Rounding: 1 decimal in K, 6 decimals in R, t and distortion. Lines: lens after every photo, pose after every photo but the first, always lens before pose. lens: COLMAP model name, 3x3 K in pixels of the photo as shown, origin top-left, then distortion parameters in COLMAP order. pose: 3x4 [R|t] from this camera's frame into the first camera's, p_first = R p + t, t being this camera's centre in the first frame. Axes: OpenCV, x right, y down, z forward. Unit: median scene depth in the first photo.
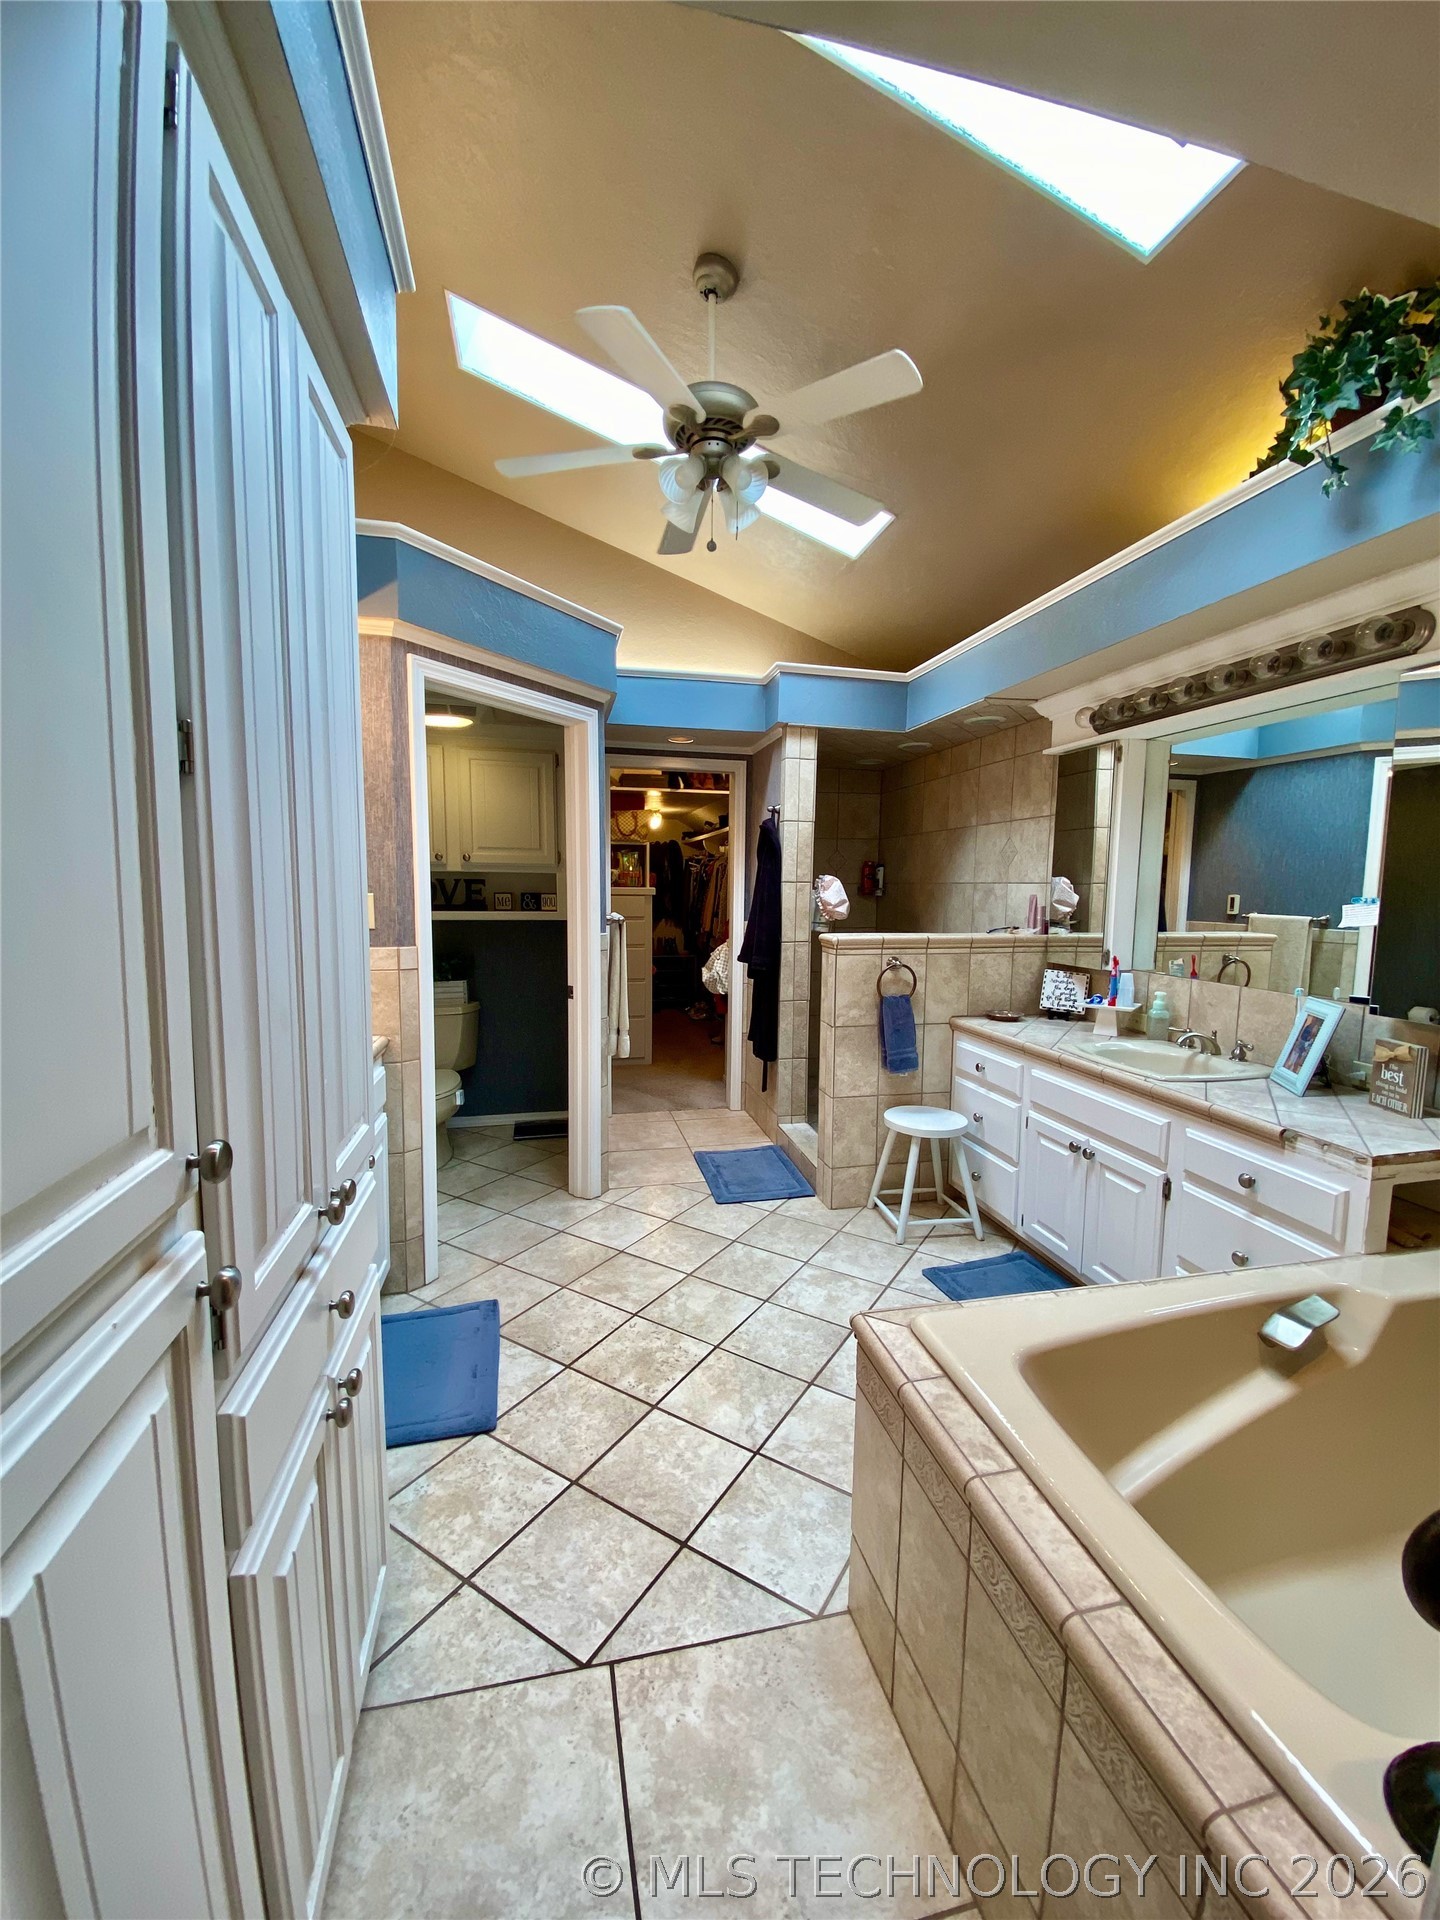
lens RADIAL K [[767.7, 0, 711.0], [0, 767.7, 959.2], [0, 0, 1]] dist [0.014836, -0.016925]
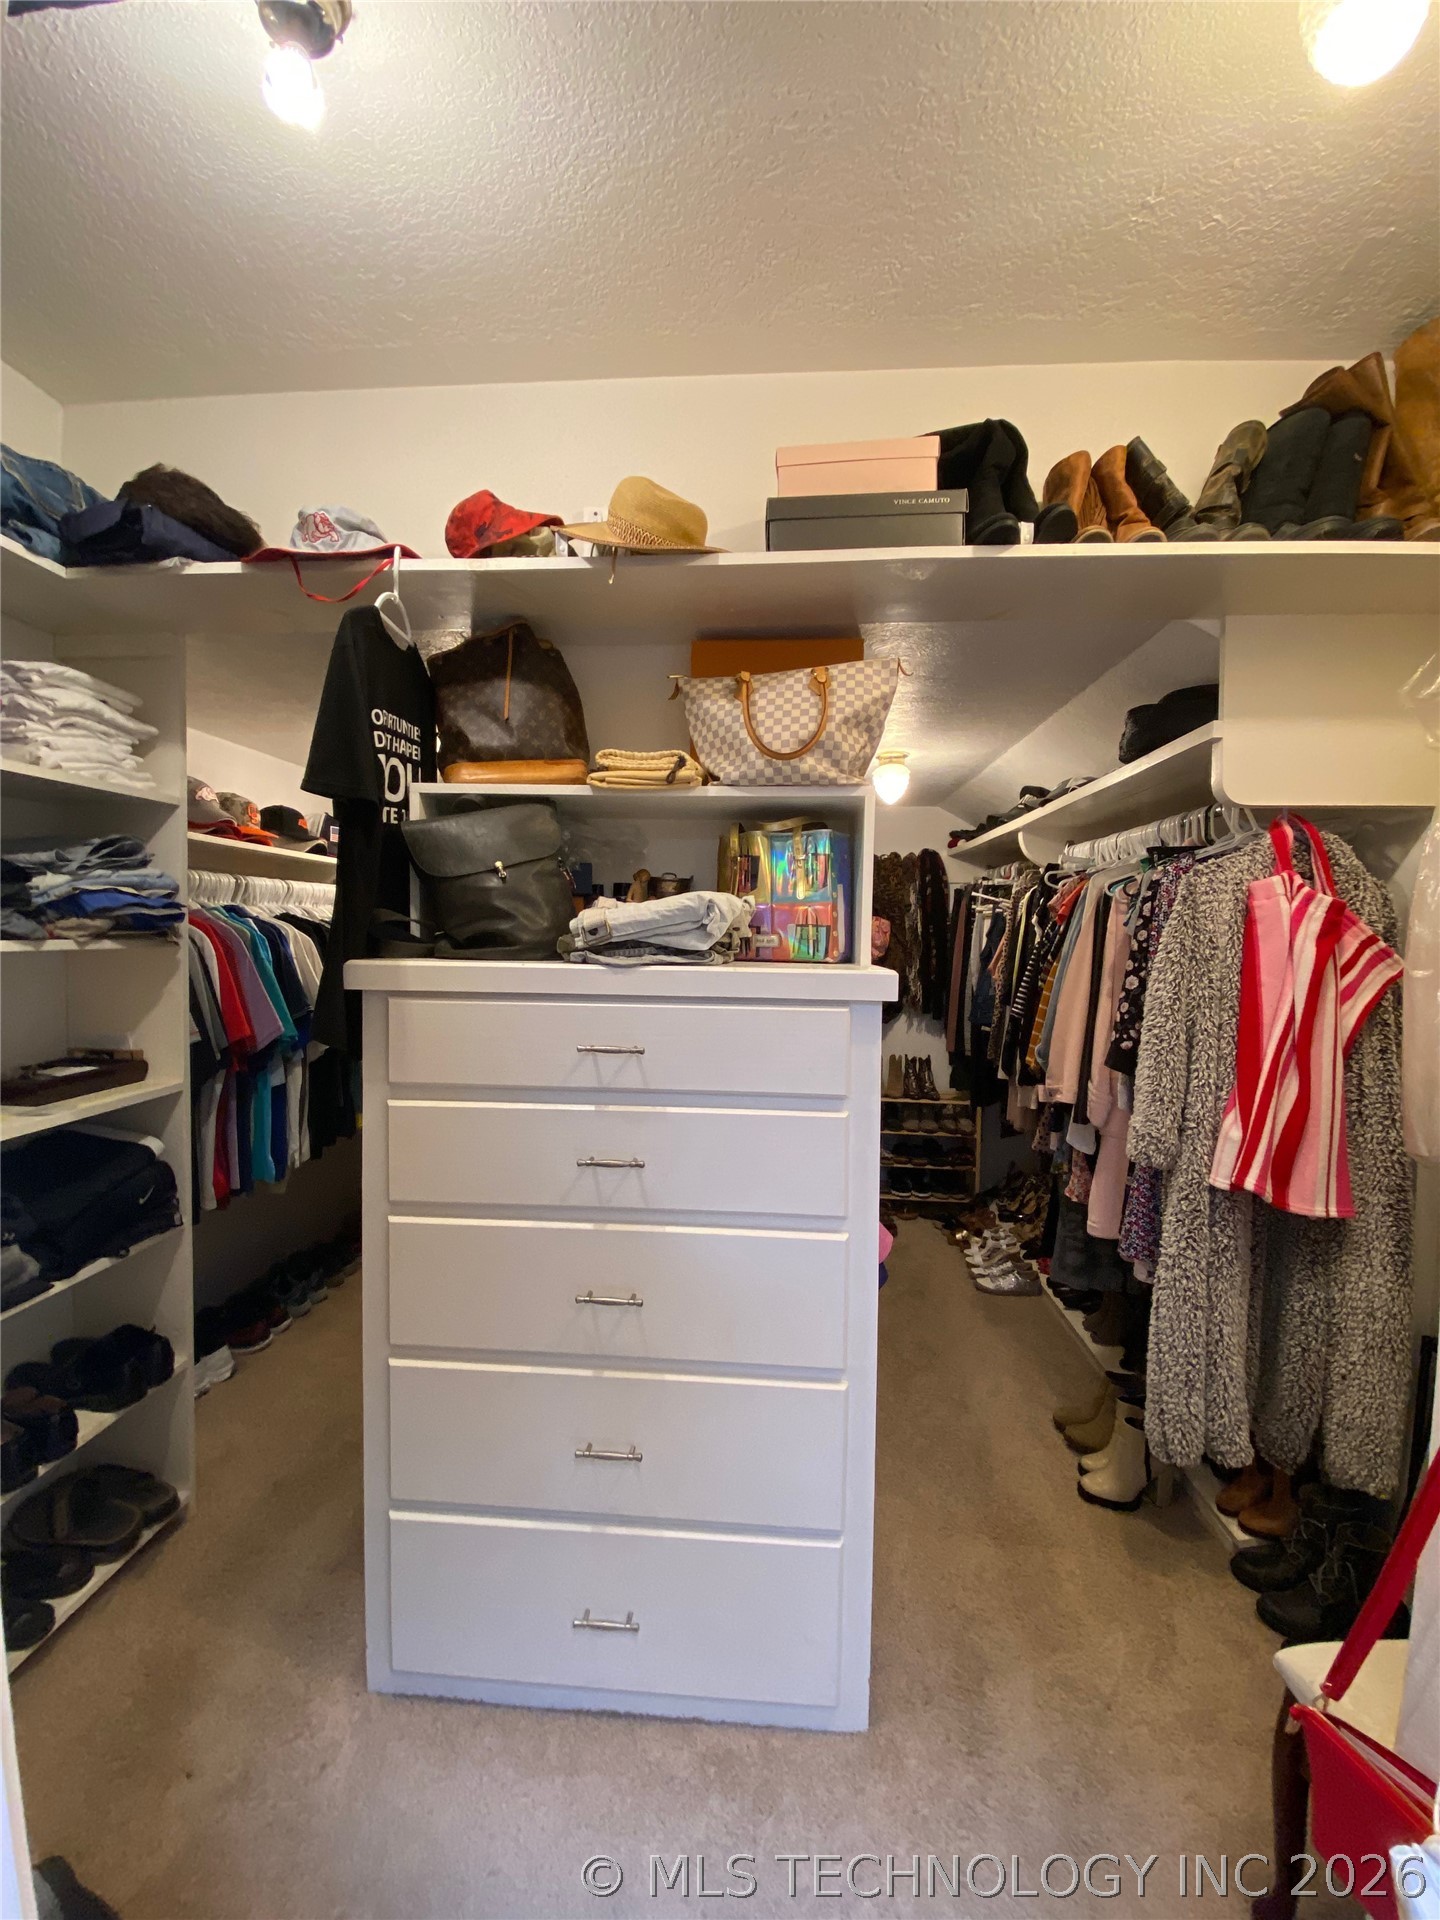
lens RADIAL K [[770.3, 0, 713.6], [0, 770.3, 957.1], [0, 0, 1]] dist [0.037441, -0.033050]
pose [[0.960016, 0.010481, -0.279749, -0.128387], [-0.030683, 0.997218, -0.067932, -0.167605], [0.278259, 0.073799, 0.957667, 1.581974]]
